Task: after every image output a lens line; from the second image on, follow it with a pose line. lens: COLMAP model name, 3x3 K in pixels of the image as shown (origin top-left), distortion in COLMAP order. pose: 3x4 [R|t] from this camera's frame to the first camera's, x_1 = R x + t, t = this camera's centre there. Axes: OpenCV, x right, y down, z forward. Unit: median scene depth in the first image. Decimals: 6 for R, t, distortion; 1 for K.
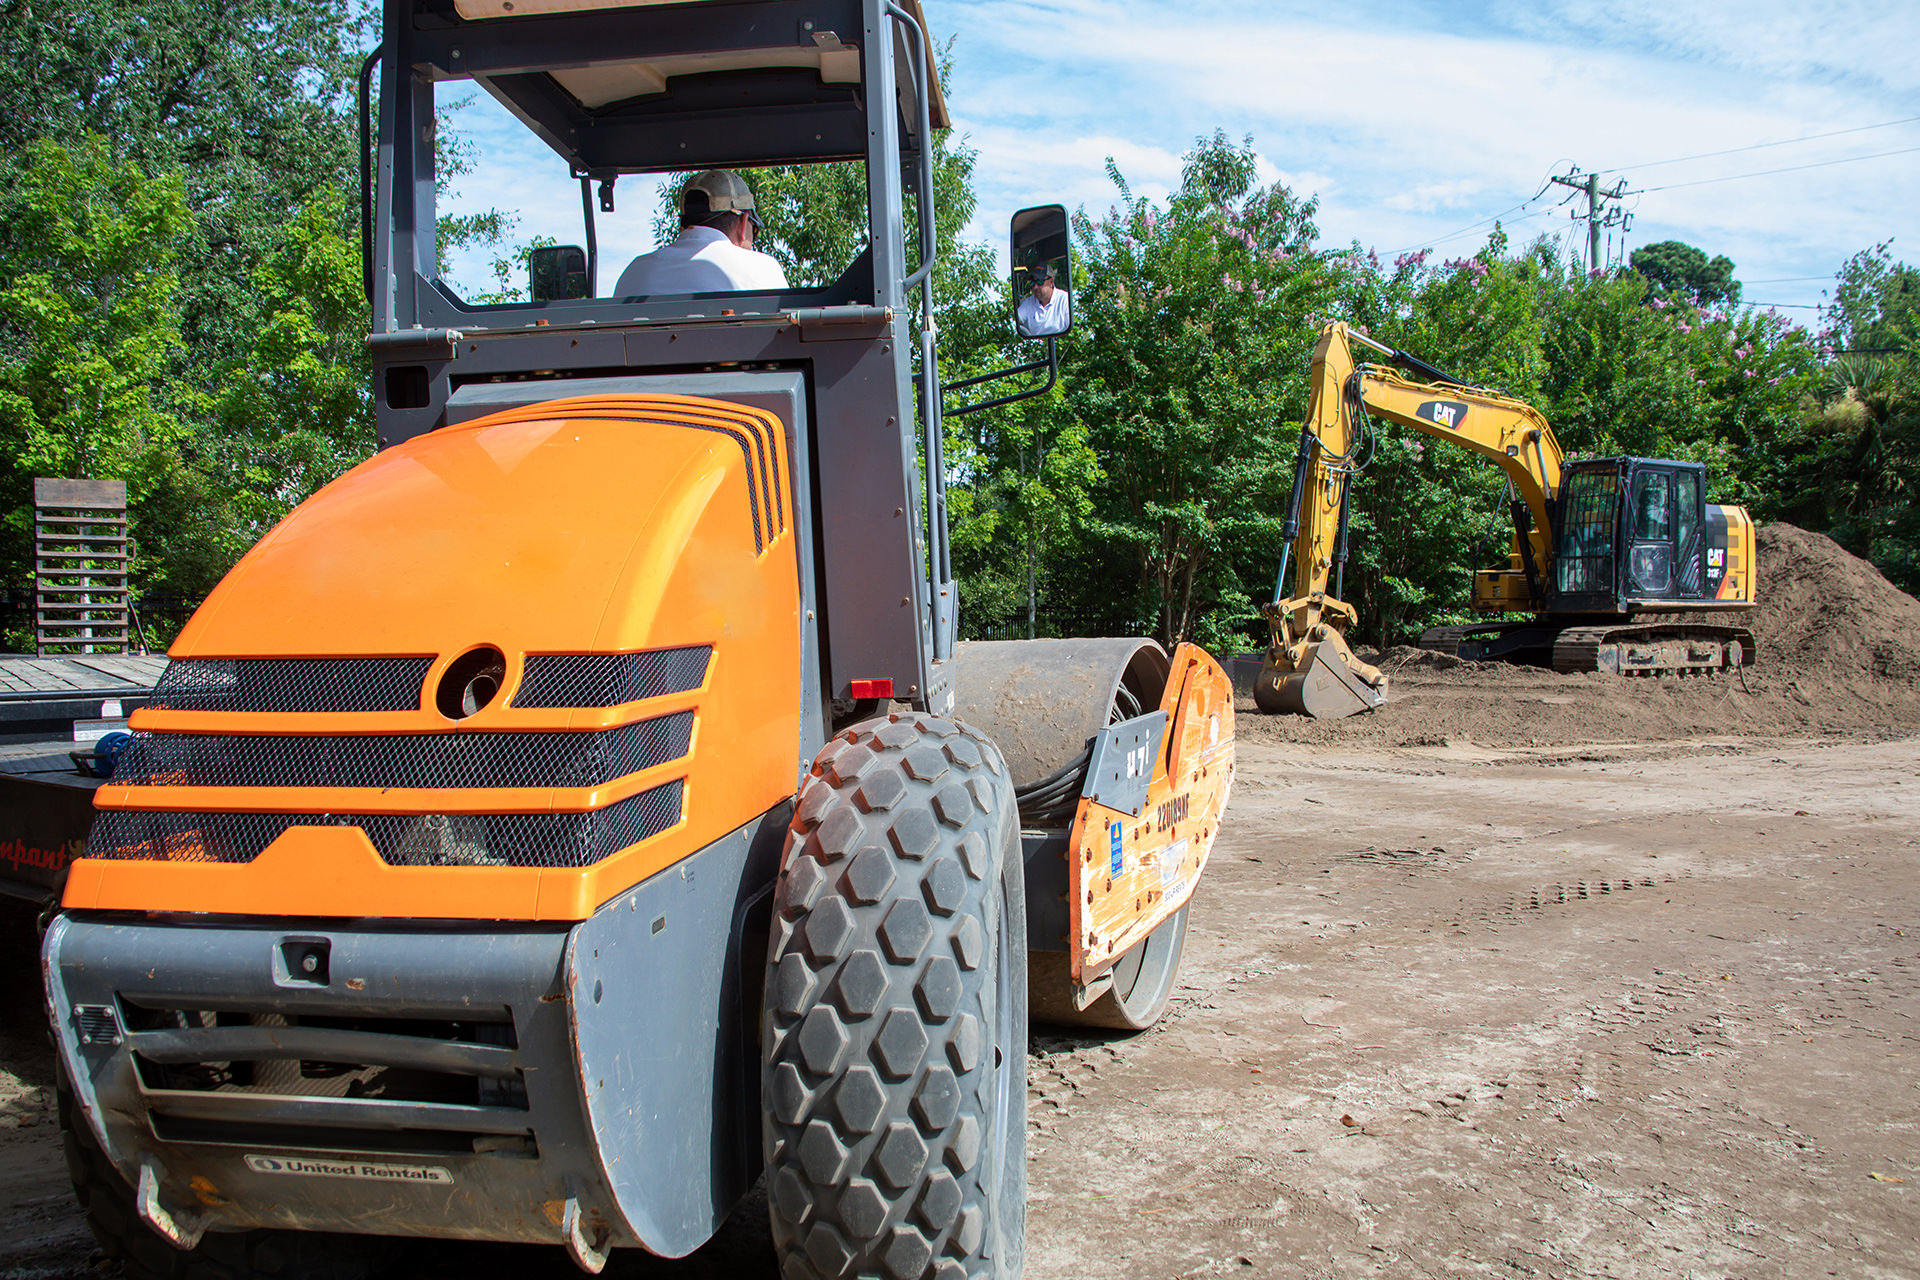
lens RADIAL K [[1610.2, 0, 956.0], [0, 1610.2, 660.7], [0, 0, 1]] dist [-0.129984, 0.055429]
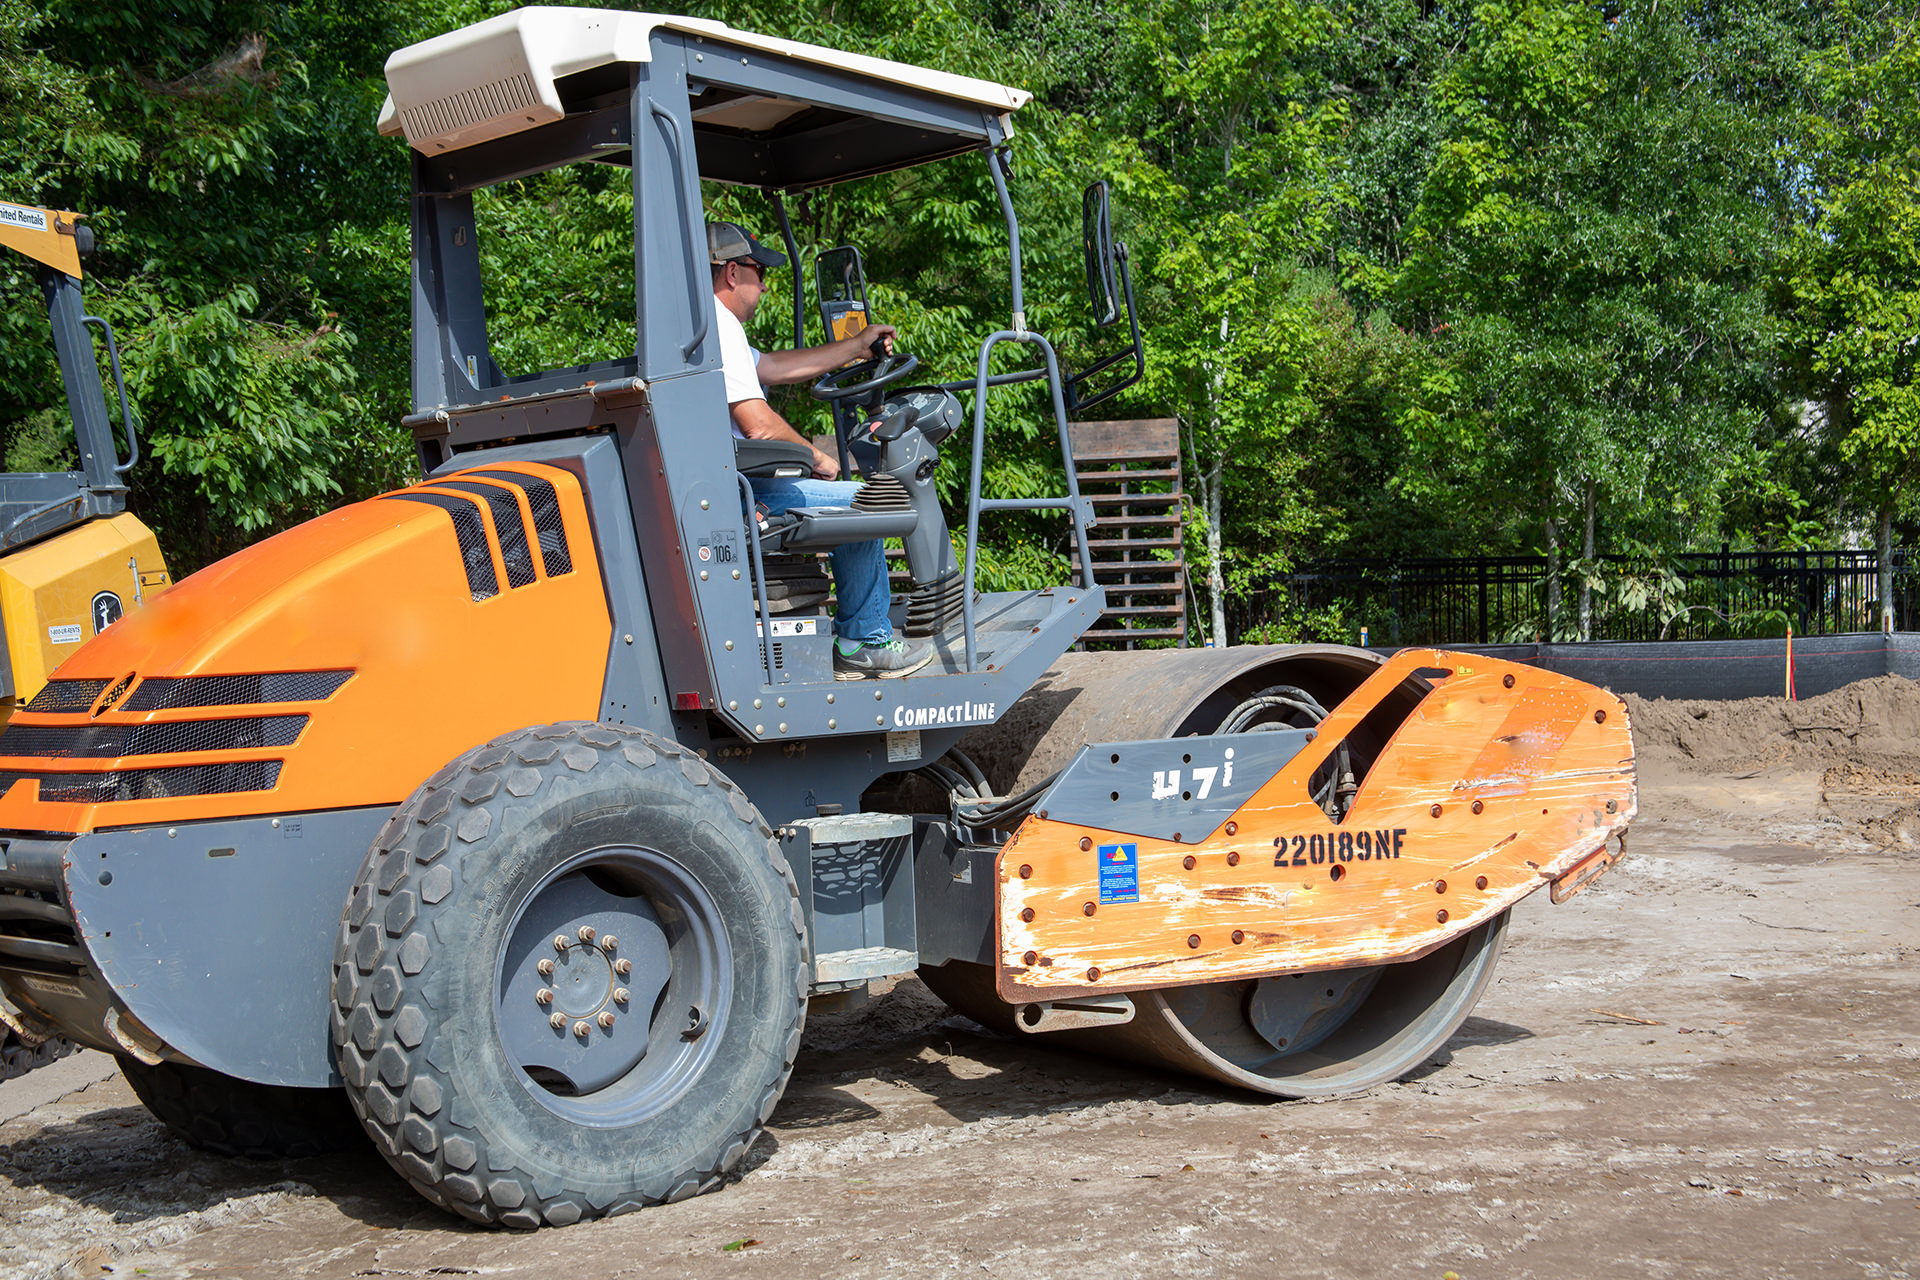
lens RADIAL K [[3048.7, 0, 960.0], [0, 3048.7, 640.0], [0, 0, 1]] dist [0.123495, 0.112545]
pose [[0.705909, -0.011425, -0.708210, 0.436375], [0.010955, 0.999926, -0.005211, -0.003195], [0.708218, -0.004080, 0.705982, -0.107550]]
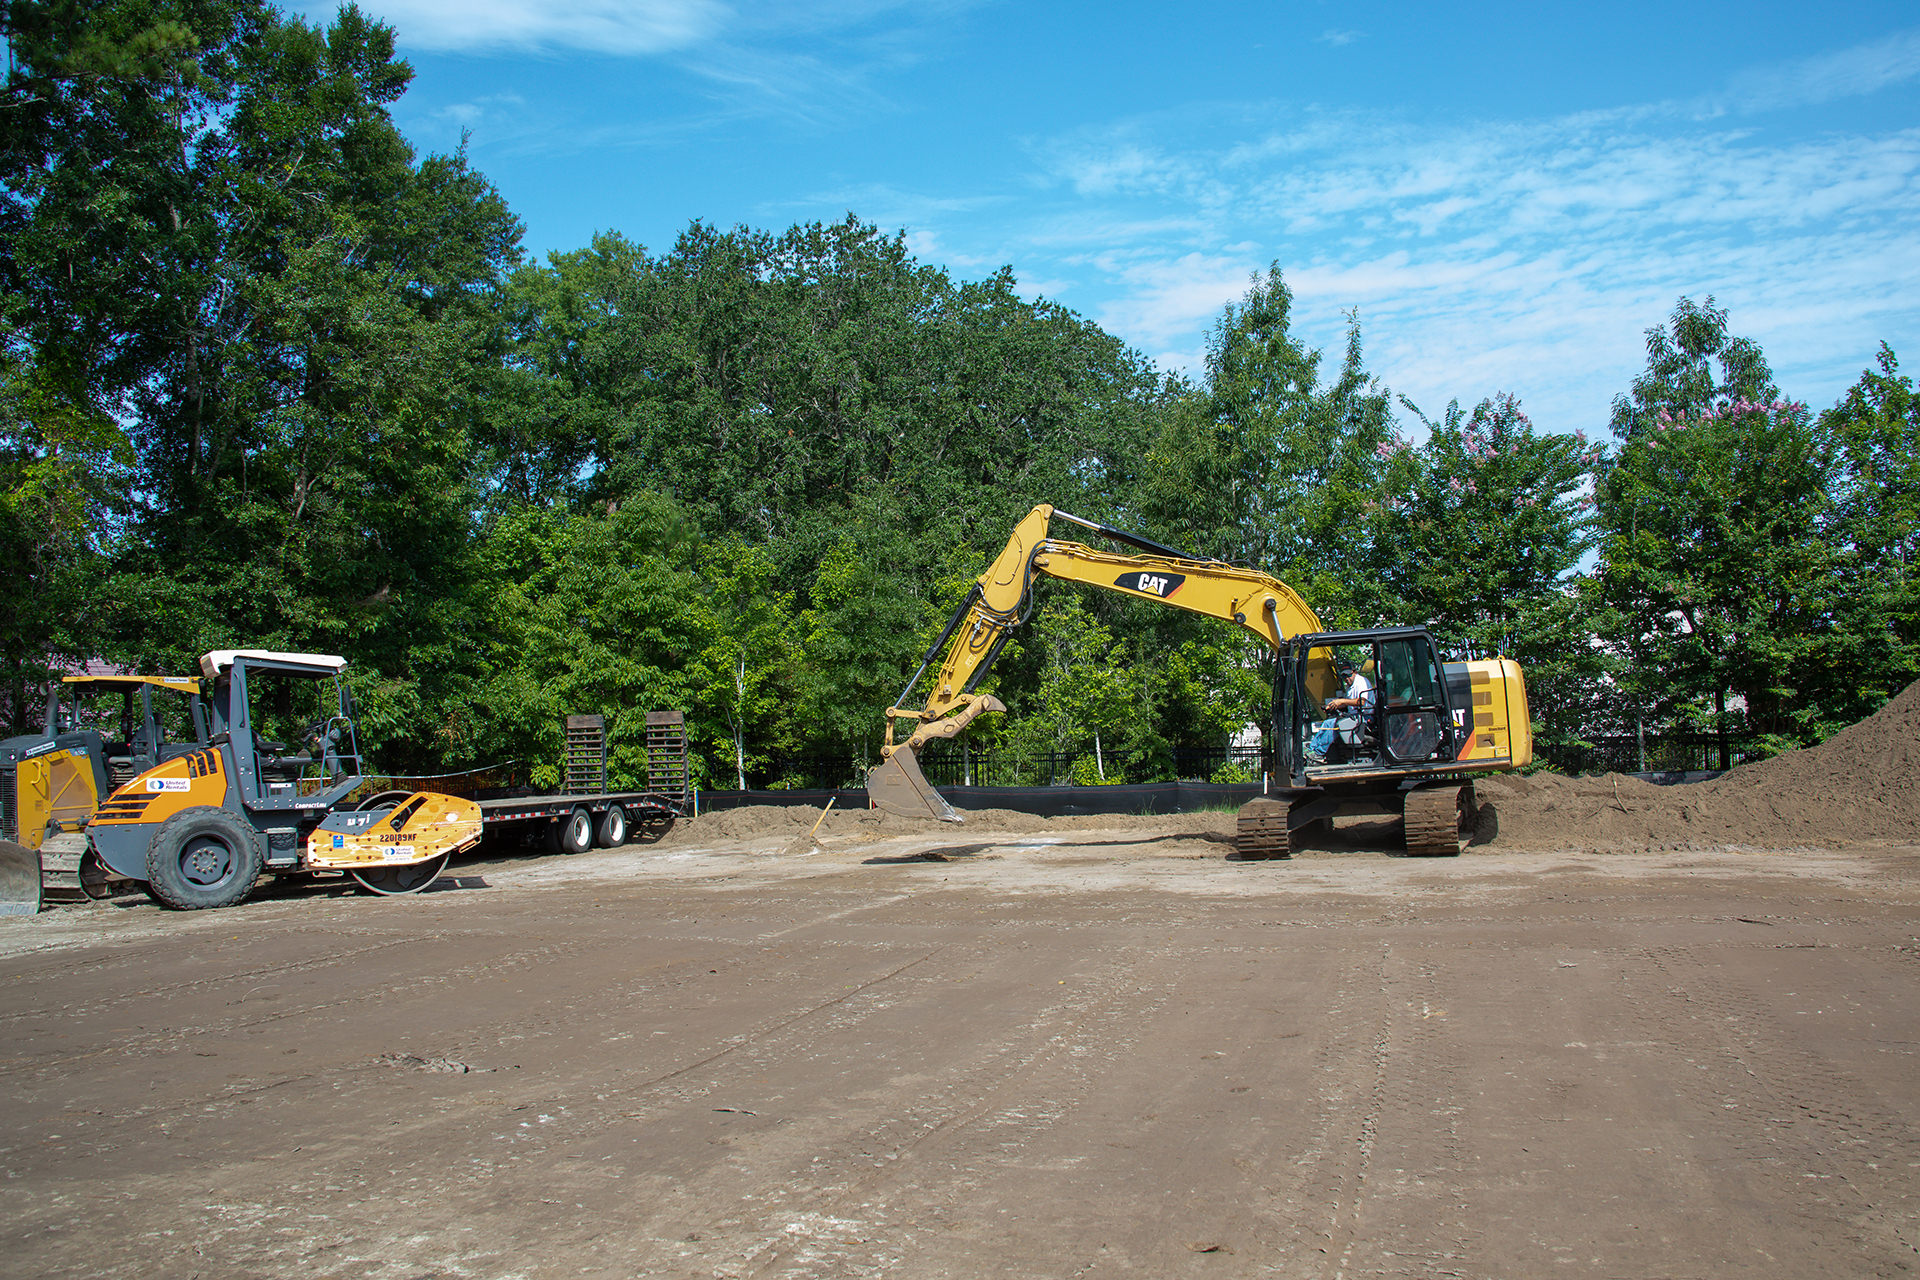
lens RADIAL K [[1610.2, 0, 956.0], [0, 1610.2, 660.7], [0, 0, 1]] dist [-0.129984, 0.055429]
pose [[0.640673, -0.067013, -0.764884, 1.442035], [0.007481, 0.996682, -0.081055, -0.001861], [0.767777, 0.046208, 0.639049, -0.133067]]
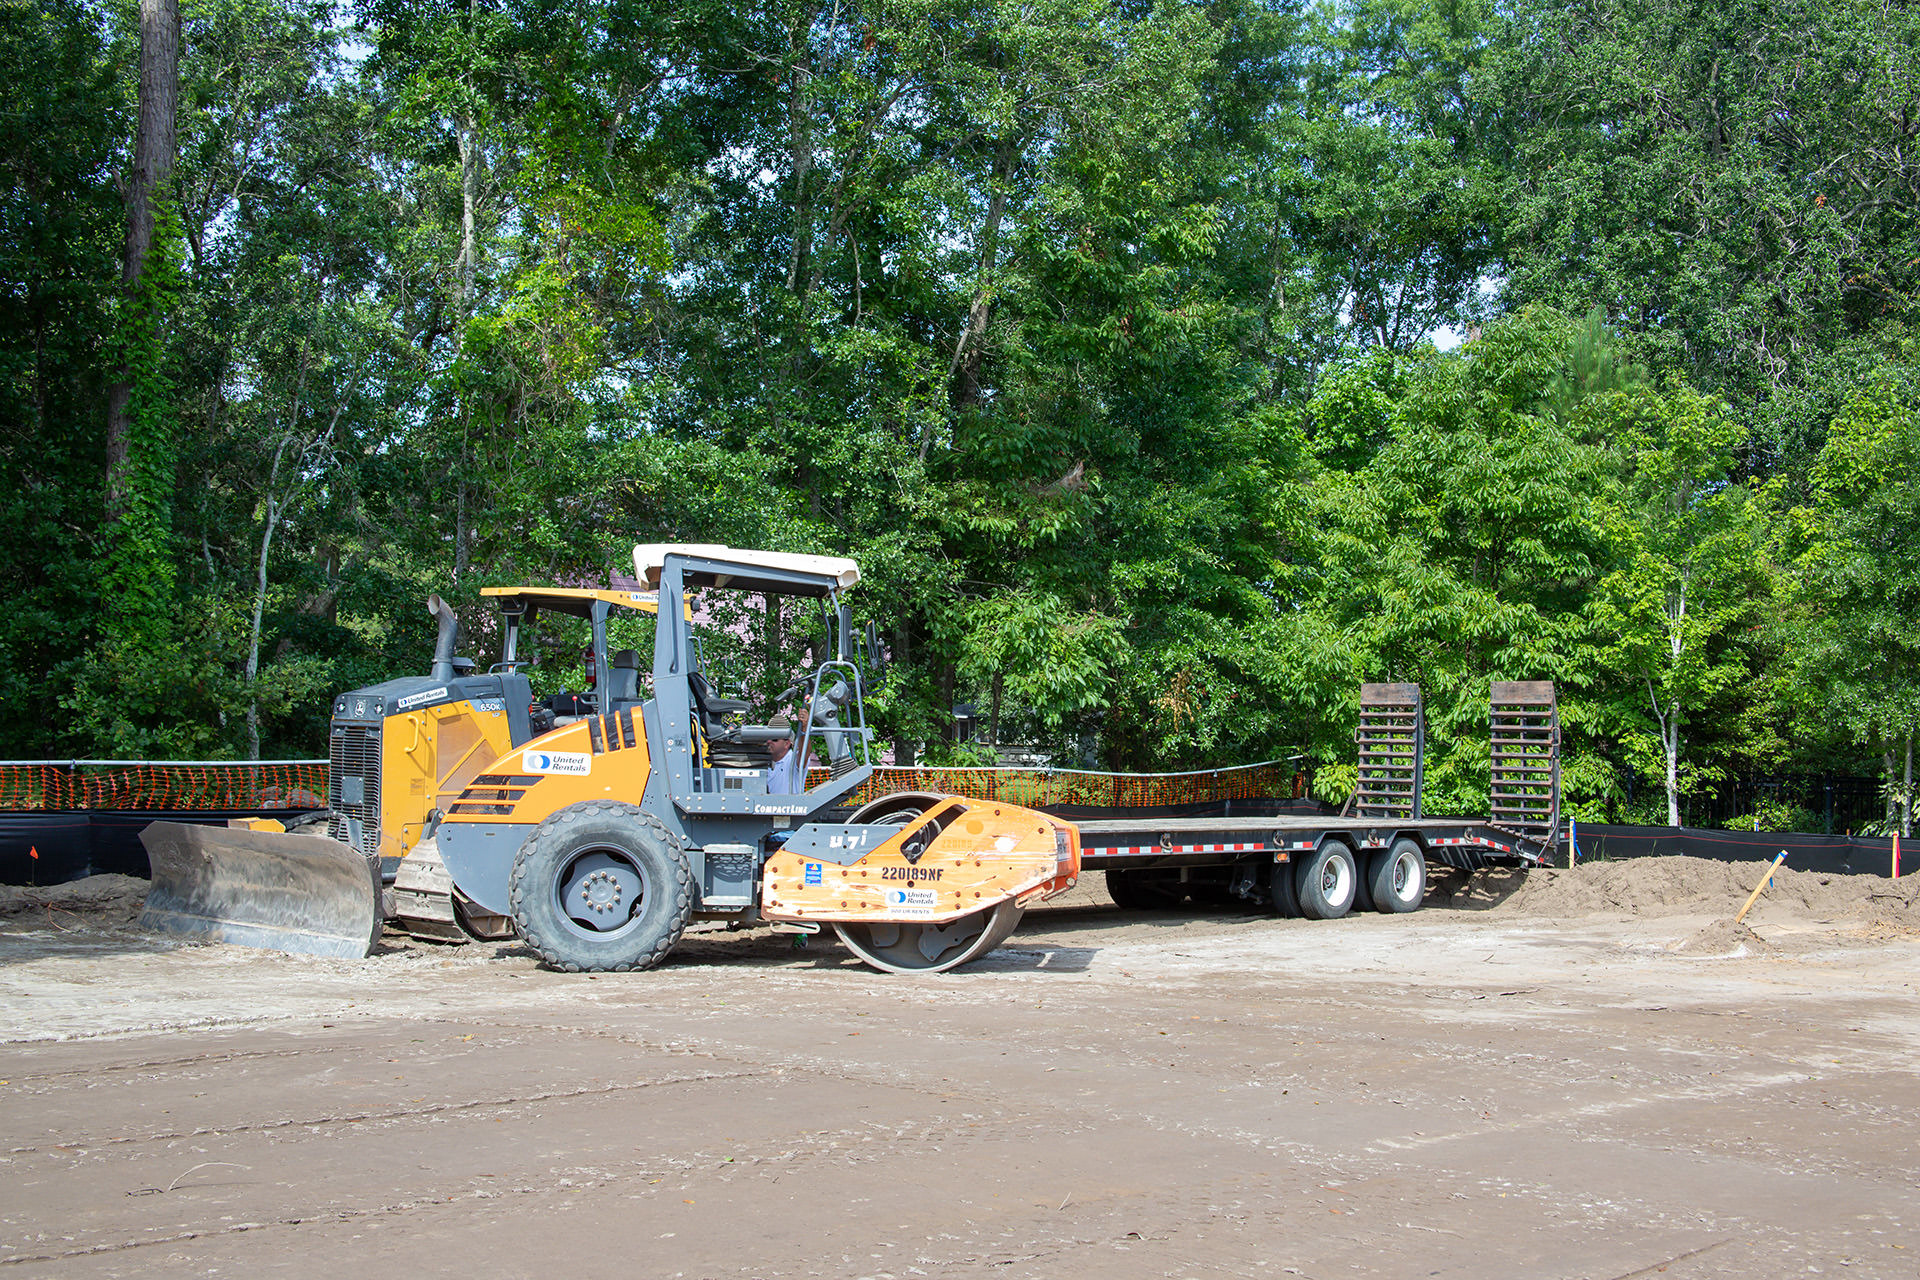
lens RADIAL K [[2398.0, 0, 961.7], [0, 2398.0, 667.9], [0, 0, 1]] dist [0.018605, 0.027910]
pose [[0.210588, -0.034337, -0.976972, 1.246332], [-0.054649, 0.997407, -0.046835, -0.011734], [0.976046, 0.063254, 0.208166, 0.153554]]
